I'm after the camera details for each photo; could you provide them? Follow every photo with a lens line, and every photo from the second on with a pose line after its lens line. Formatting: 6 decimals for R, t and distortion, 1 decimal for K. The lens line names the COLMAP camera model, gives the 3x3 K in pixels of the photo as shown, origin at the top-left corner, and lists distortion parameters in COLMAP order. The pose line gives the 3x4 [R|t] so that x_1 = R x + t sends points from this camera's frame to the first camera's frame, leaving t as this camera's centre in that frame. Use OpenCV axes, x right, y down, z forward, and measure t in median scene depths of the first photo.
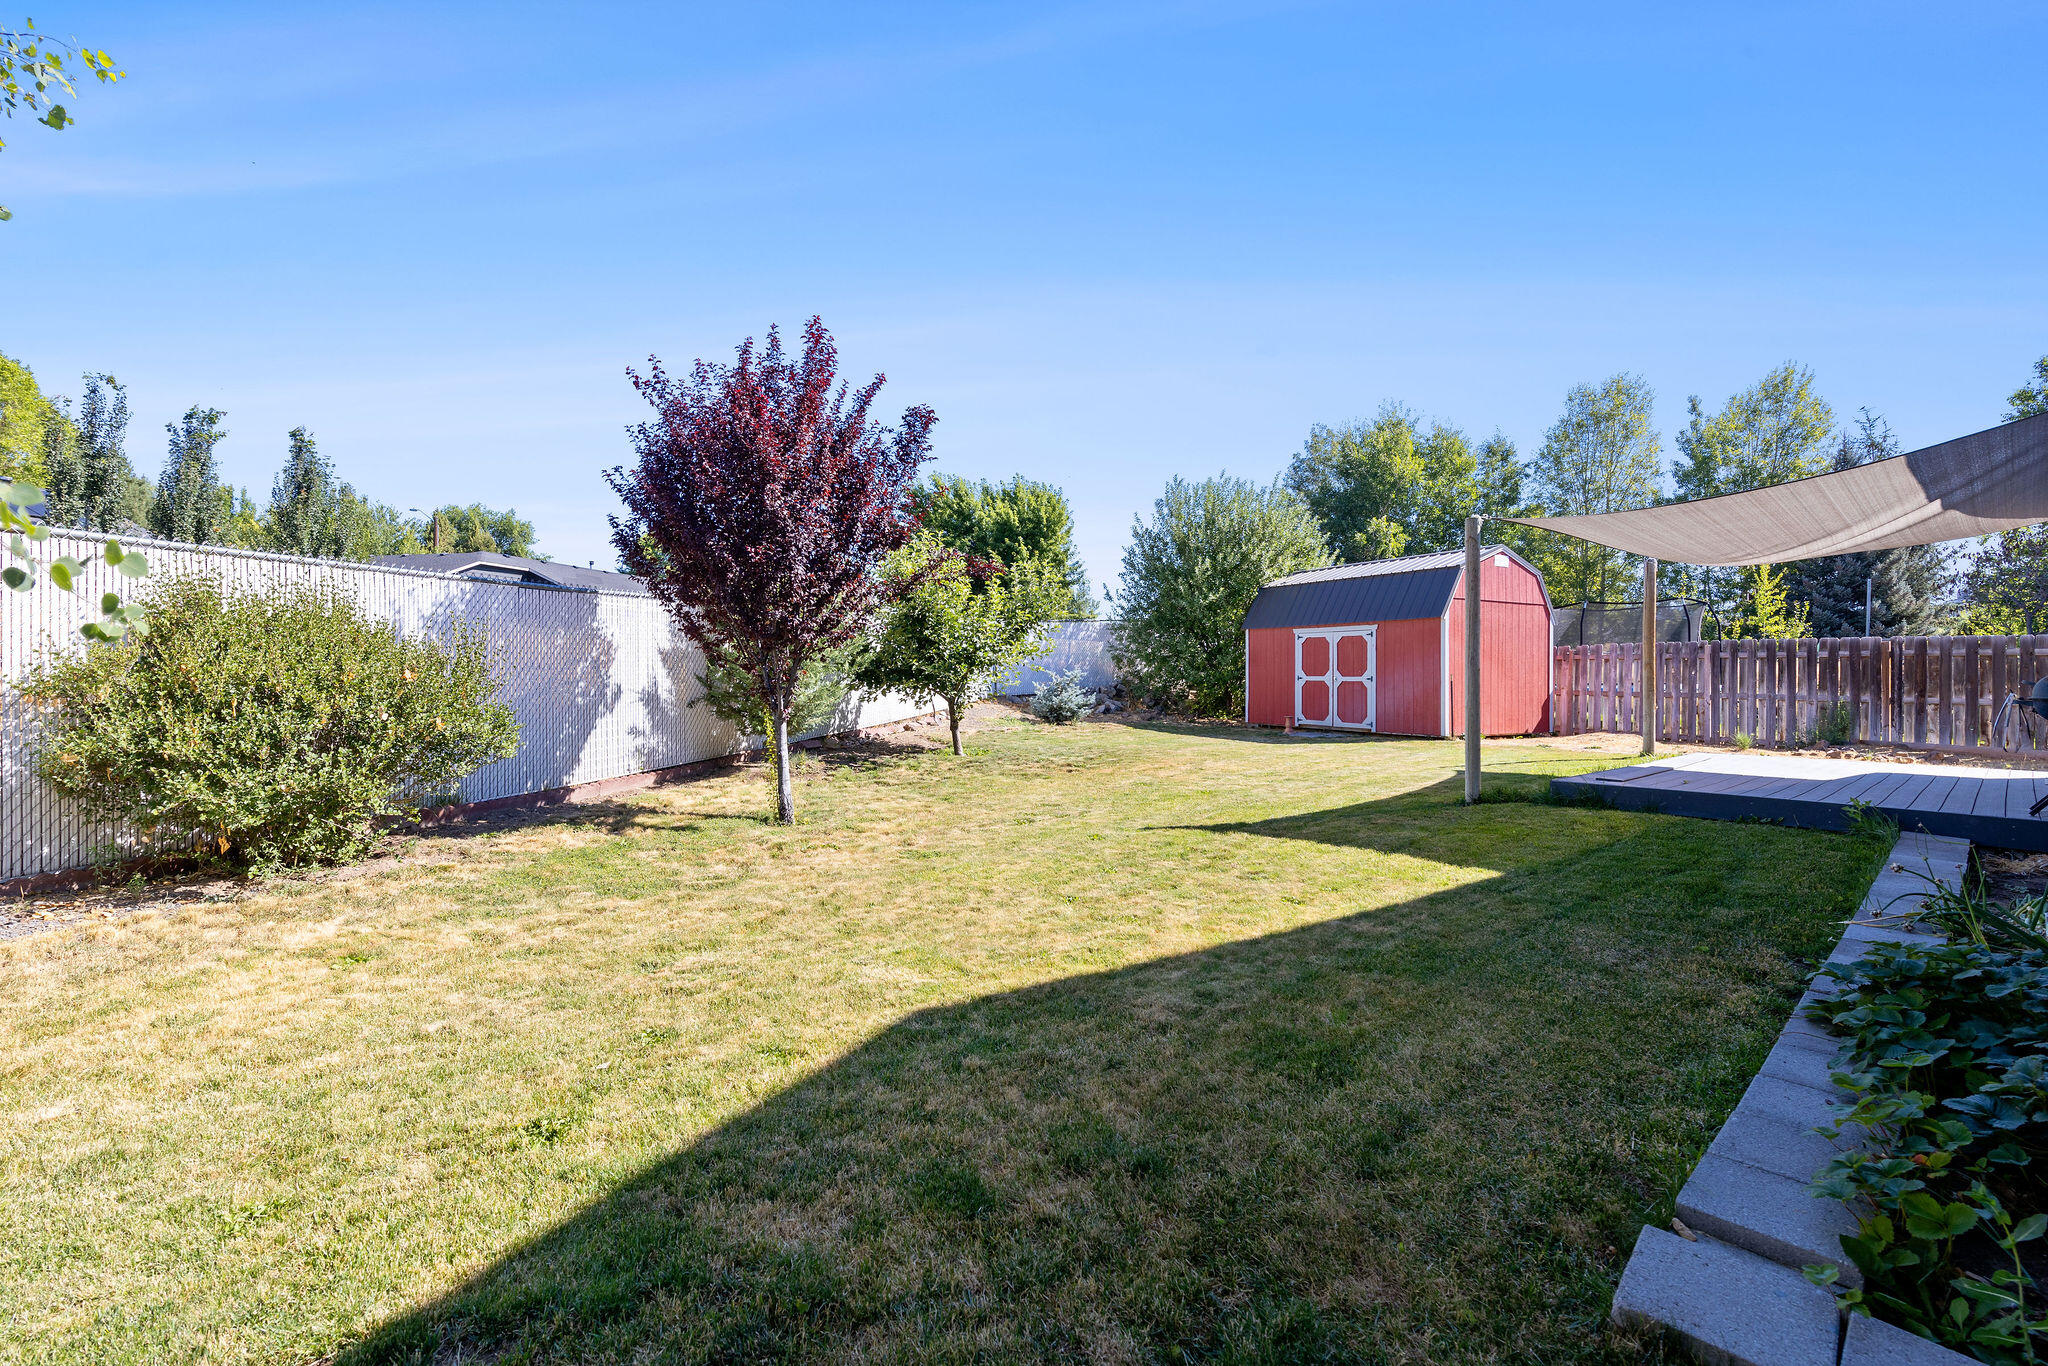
lens RADIAL K [[891.3, 0, 1013.9], [0, 891.3, 675.9], [0, 0, 1]] dist [-0.006067, -0.000925]
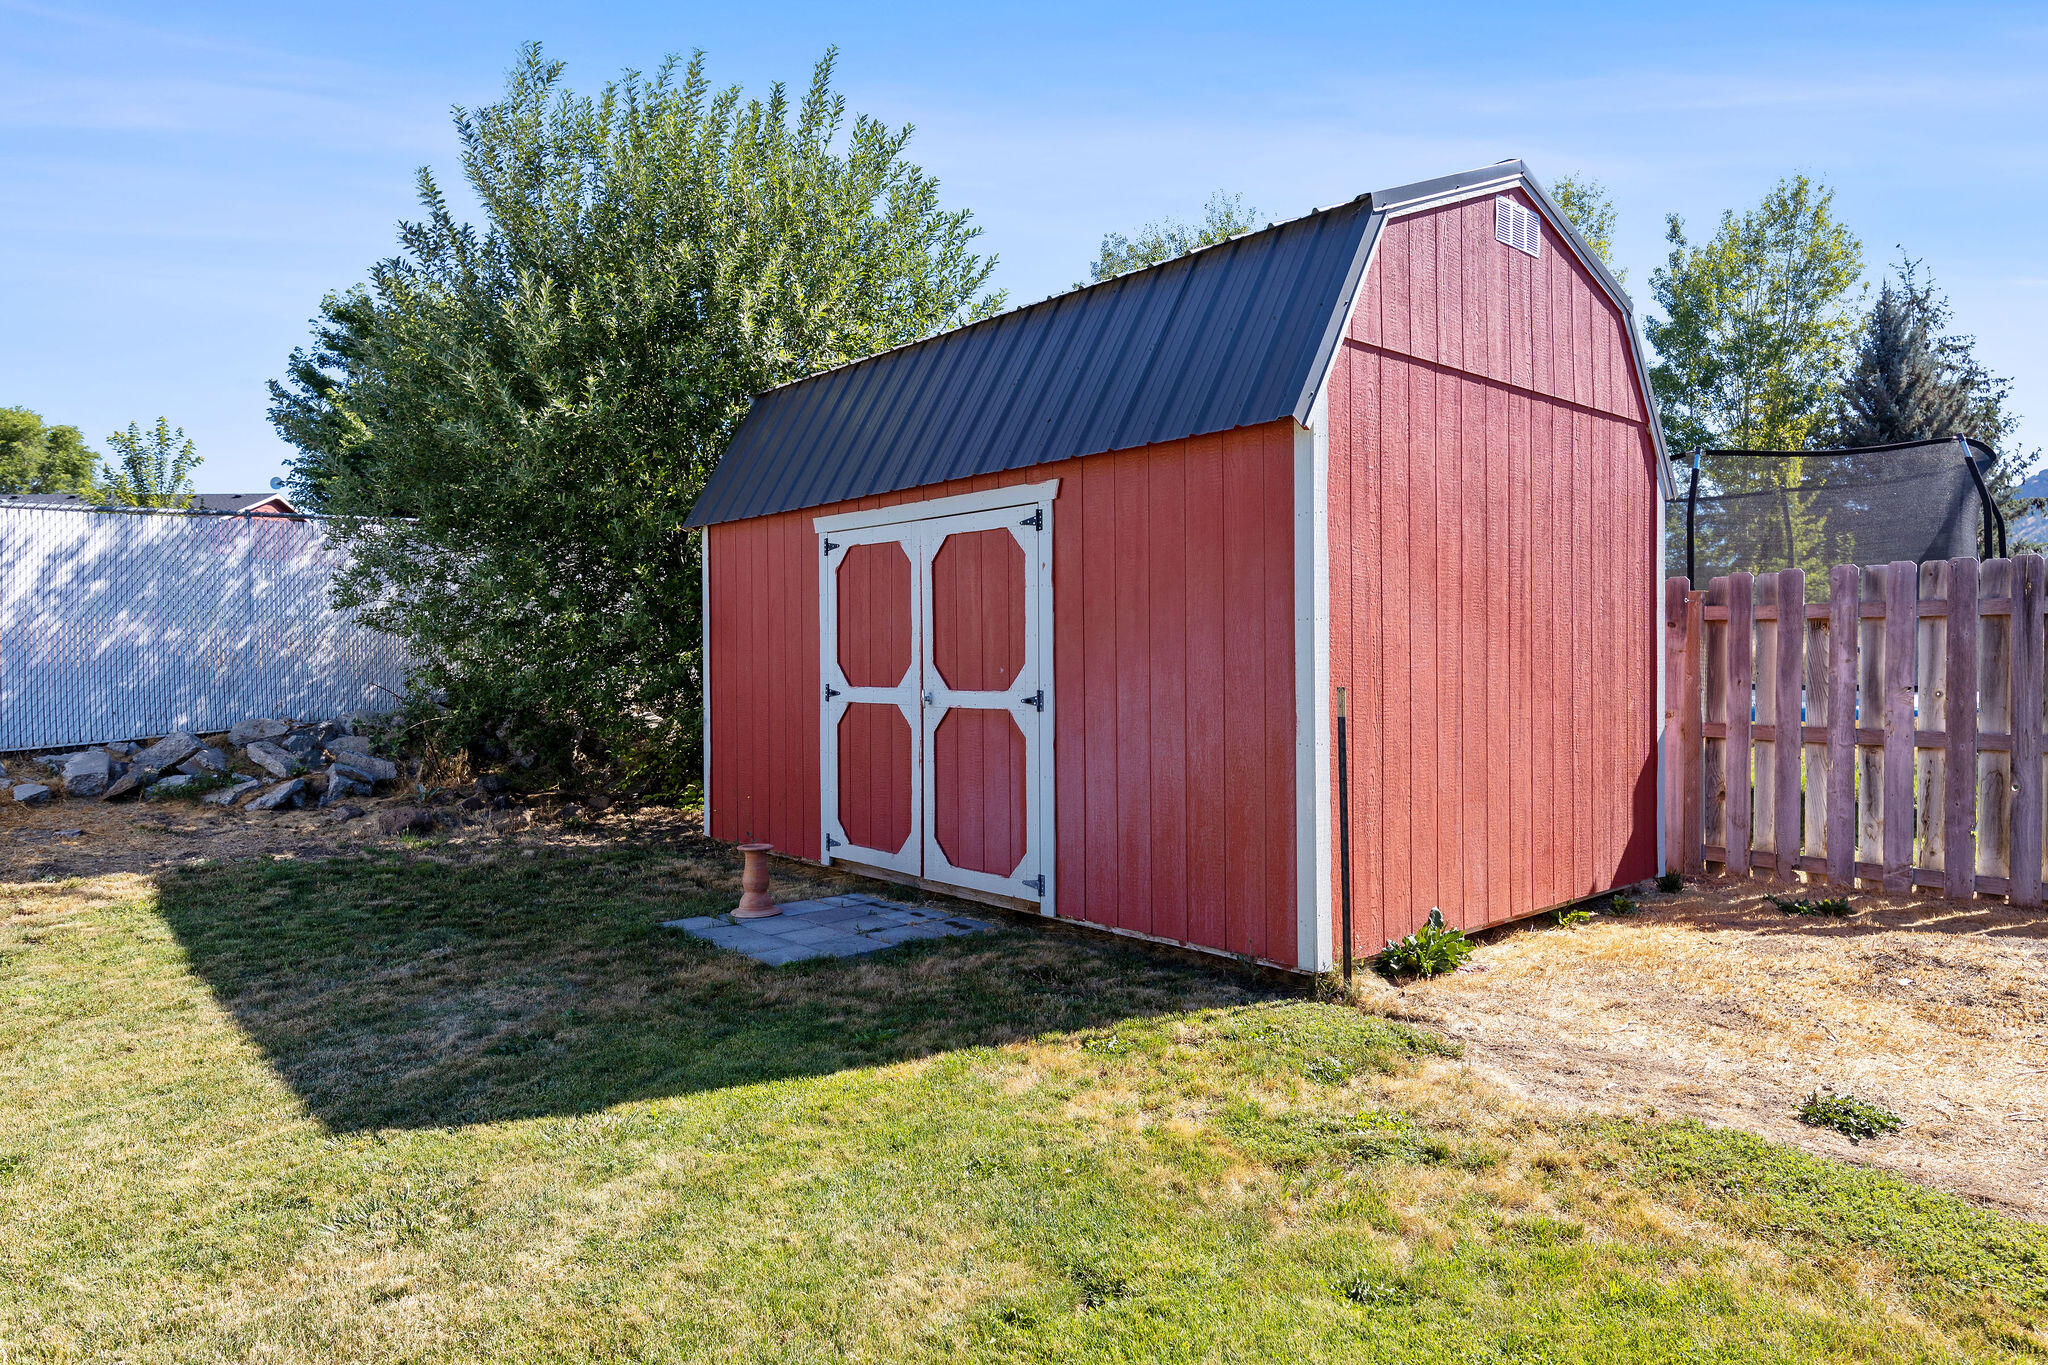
lens RADIAL K [[1289.8, 0, 1027.6], [0, 1289.8, 666.8], [0, 0, 1]] dist [0.000161, -0.000096]
pose [[0.972873, -0.012321, 0.231013, 0.315414], [0.011227, 0.999919, 0.006046, -0.008352], [-0.231069, -0.003288, 0.972932, 0.650630]]
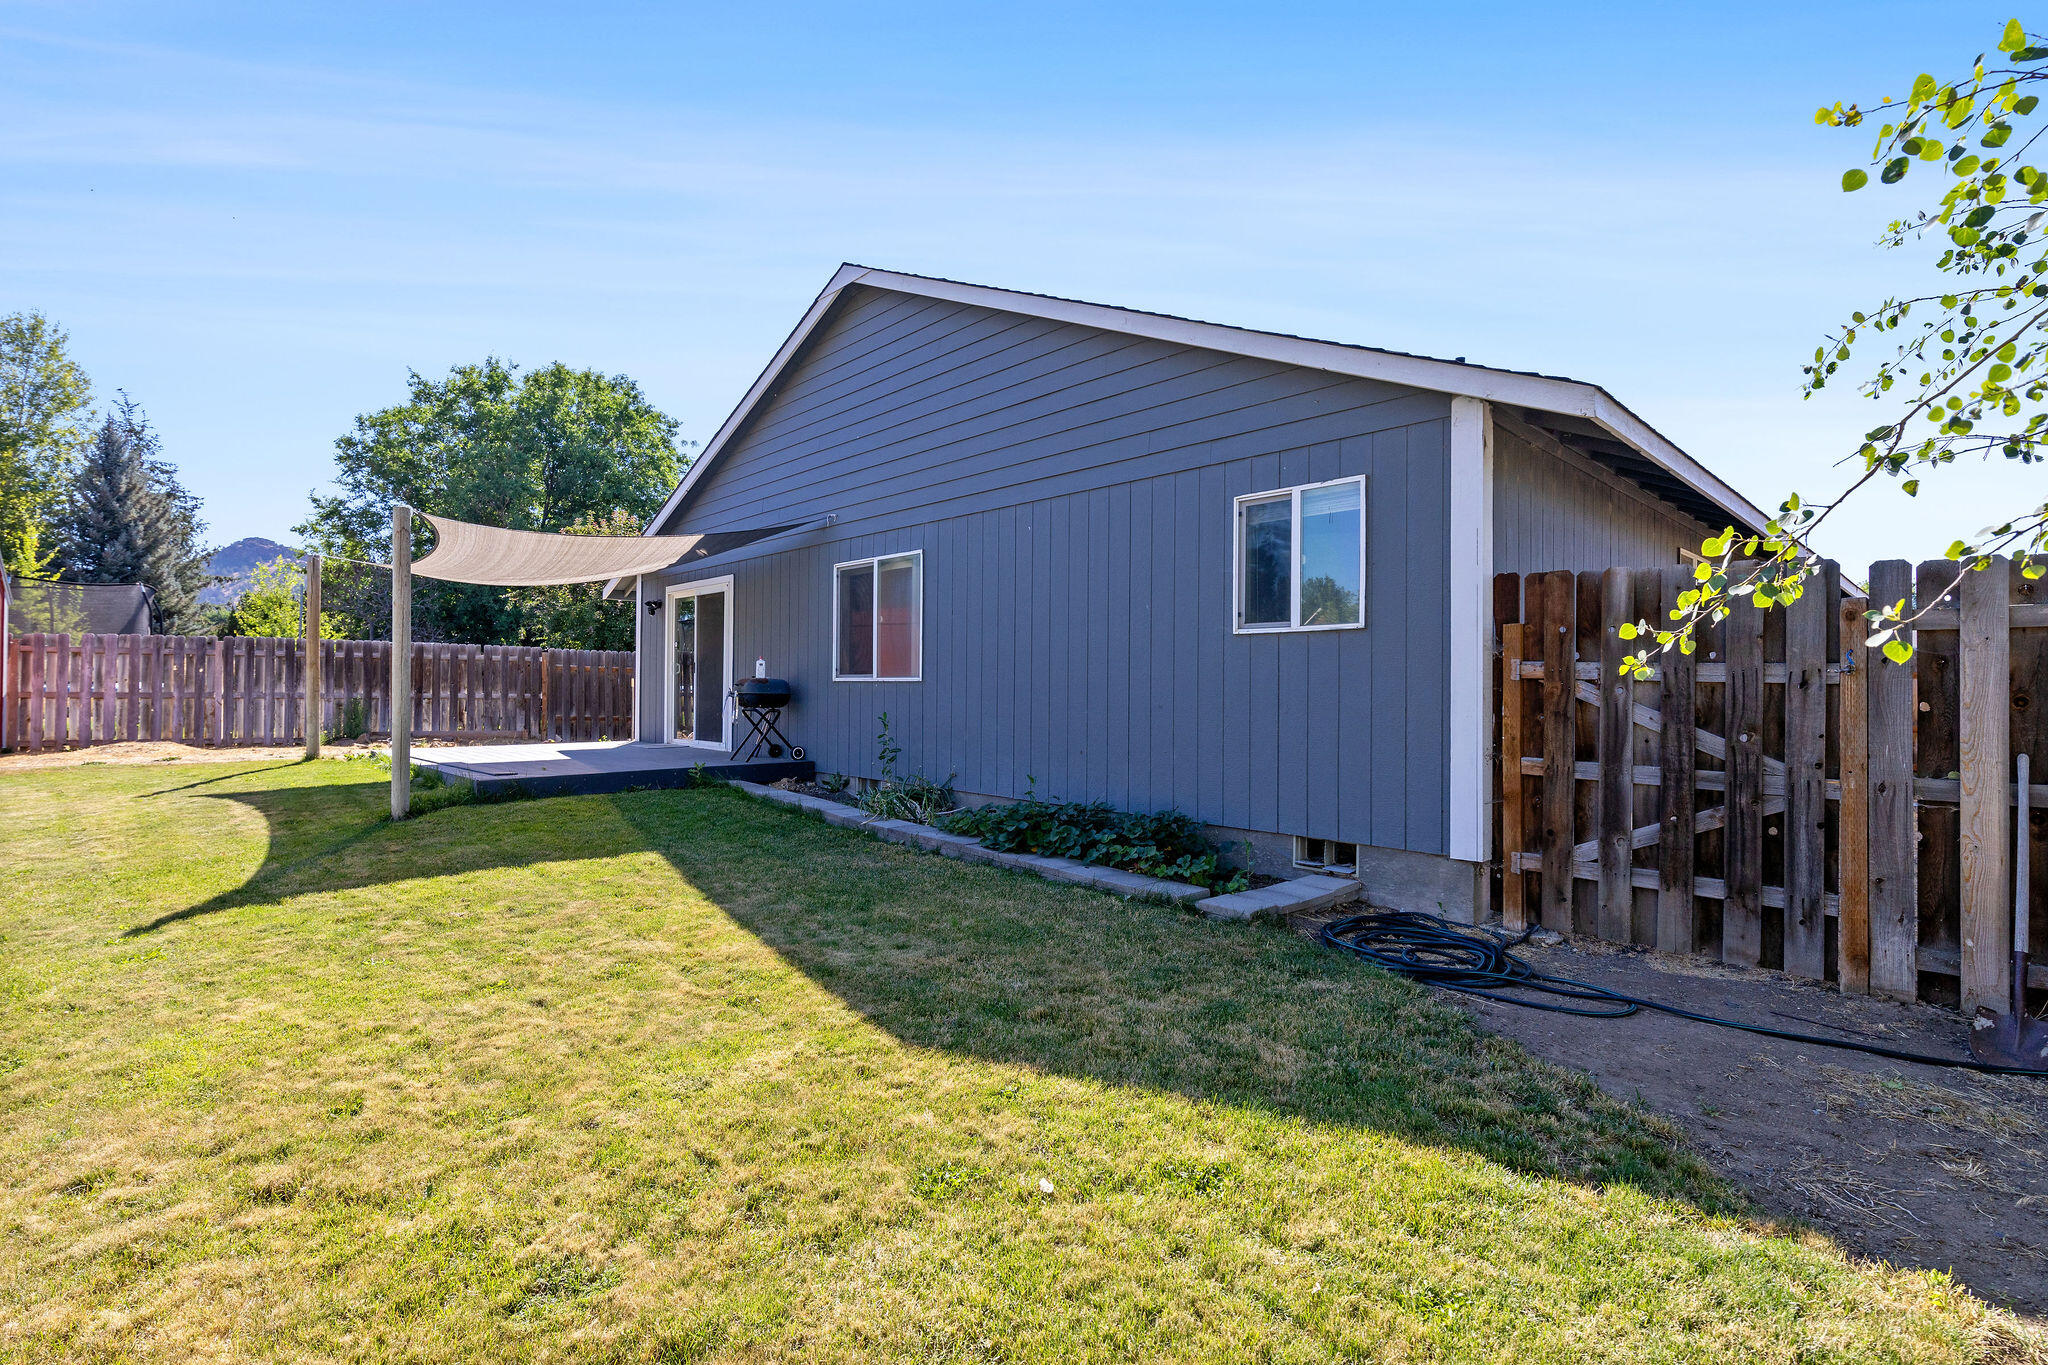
lens RADIAL K [[926.9, 0, 1033.1], [0, 926.9, 677.6], [0, 0, 1]] dist [-0.004648, 0.001103]
pose [[-0.036632, -0.000608, 0.999329, -0.203662], [-0.007735, 0.999970, 0.000324, -0.003066], [-0.999299, -0.007718, -0.036635, 0.165236]]
